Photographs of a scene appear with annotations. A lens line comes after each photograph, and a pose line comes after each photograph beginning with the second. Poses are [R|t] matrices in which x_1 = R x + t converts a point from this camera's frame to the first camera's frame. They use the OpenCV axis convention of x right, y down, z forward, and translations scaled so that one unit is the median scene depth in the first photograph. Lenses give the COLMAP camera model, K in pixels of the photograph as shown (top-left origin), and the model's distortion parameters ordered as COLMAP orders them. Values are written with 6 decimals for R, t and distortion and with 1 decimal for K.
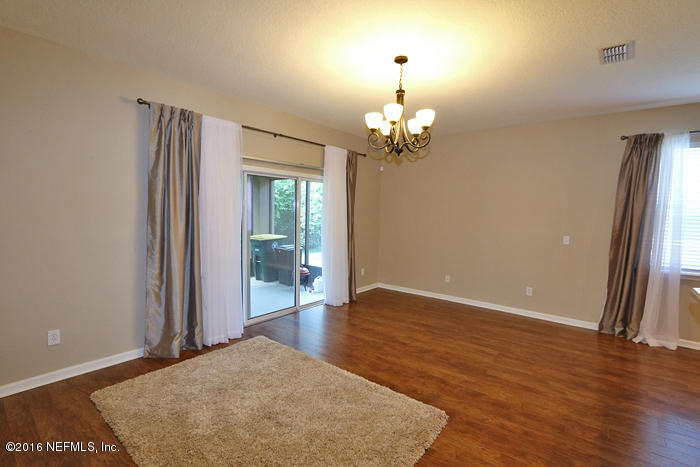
lens RADIAL K [[324.2, 0, 352.4], [0, 324.2, 235.1], [0, 0, 1]] dist [-0.015338, 0.000416]
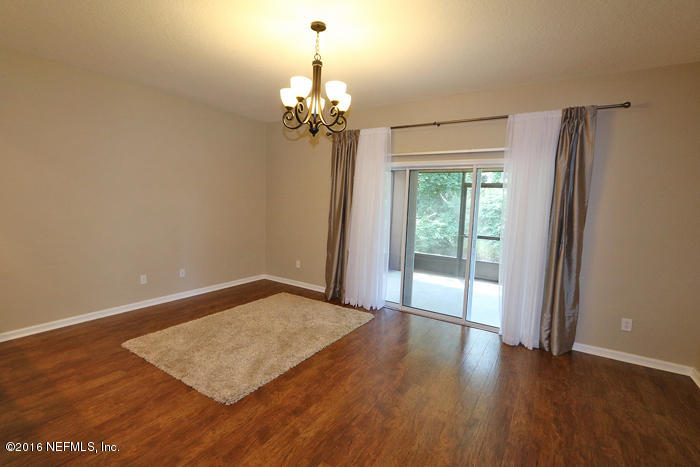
lens RADIAL K [[324.8, 0, 348.1], [0, 324.8, 237.0], [0, 0, 1]] dist [-0.023794, -0.000067]
pose [[0.101971, 0.094760, -0.990264, 0.822385], [-0.105159, 0.990902, 0.083993, -0.041480], [0.989214, 0.095571, 0.111009, 0.789400]]
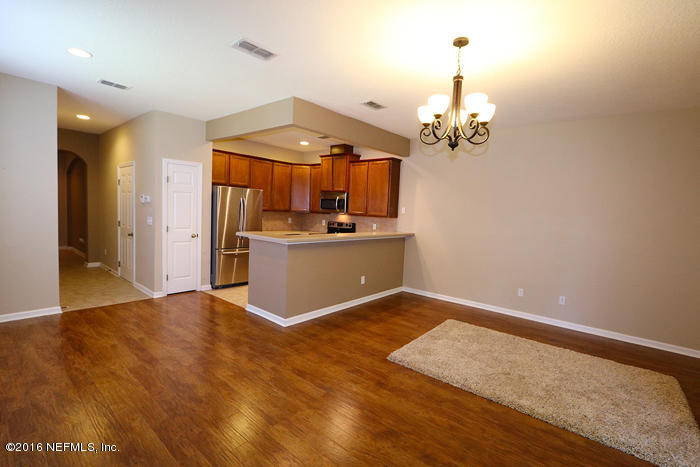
lens RADIAL K [[321.6, 0, 350.0], [0, 321.6, 233.5], [0, 0, 1]] dist [0.027133, 0.000206]
pose [[-0.997233, -0.071221, 0.021327, 0.303950], [-0.067437, 0.987310, 0.143776, -0.096844], [-0.031296, 0.141940, -0.989380, 1.500471]]
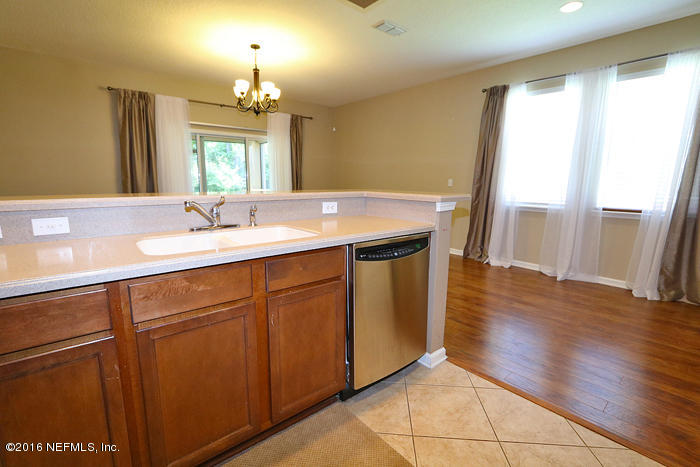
lens RADIAL K [[324.2, 0, 352.4], [0, 324.2, 235.1], [0, 0, 1]] dist [-0.015338, 0.000416]
pose [[0.983835, 0.017104, -0.178258, 0.640224], [-0.000623, 0.995749, 0.092104, 0.119058], [0.179076, -0.090504, 0.979664, -0.301467]]
